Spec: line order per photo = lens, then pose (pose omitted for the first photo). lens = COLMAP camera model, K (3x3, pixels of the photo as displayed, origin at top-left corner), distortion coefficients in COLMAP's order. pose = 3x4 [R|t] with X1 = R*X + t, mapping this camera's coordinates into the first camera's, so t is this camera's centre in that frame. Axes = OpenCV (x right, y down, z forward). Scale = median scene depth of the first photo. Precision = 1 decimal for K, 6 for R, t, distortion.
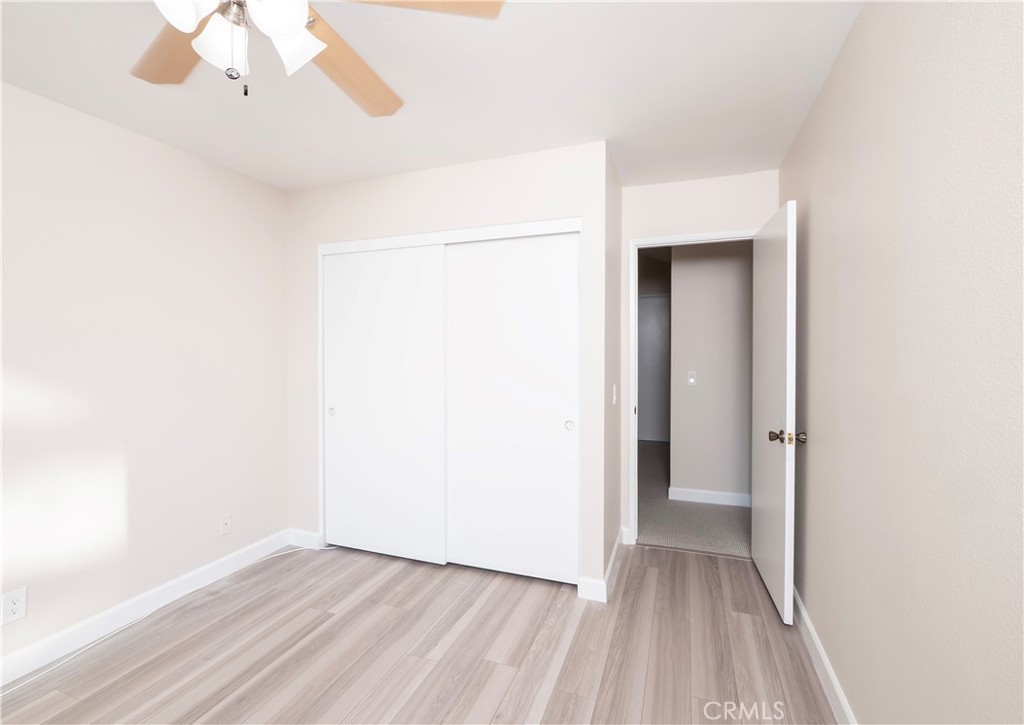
lens RADIAL K [[469.1, 0, 513.6], [0, 469.1, 357.0], [0, 0, 1]] dist [0.002325, 0.000285]
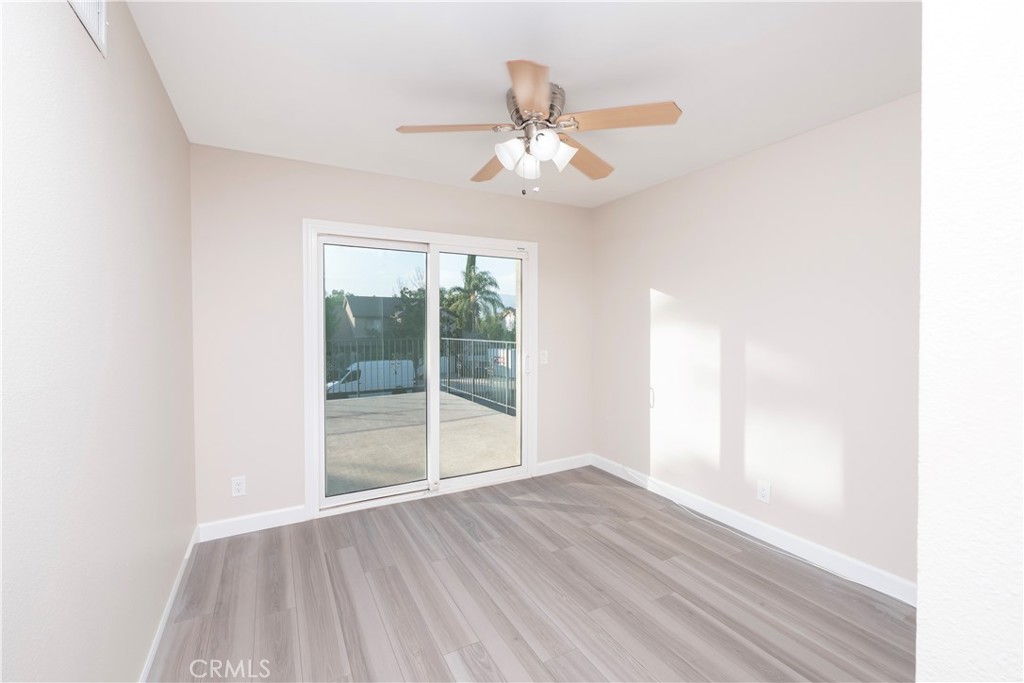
lens RADIAL K [[432.9, 0, 514.8], [0, 432.9, 337.4], [0, 0, 1]] dist [0.004535, 0.000695]
pose [[-0.656892, 0.025471, -0.753554, 0.495676], [-0.005449, 0.999243, 0.038526, -0.029331], [0.753965, 0.029414, -0.656256, 1.211598]]
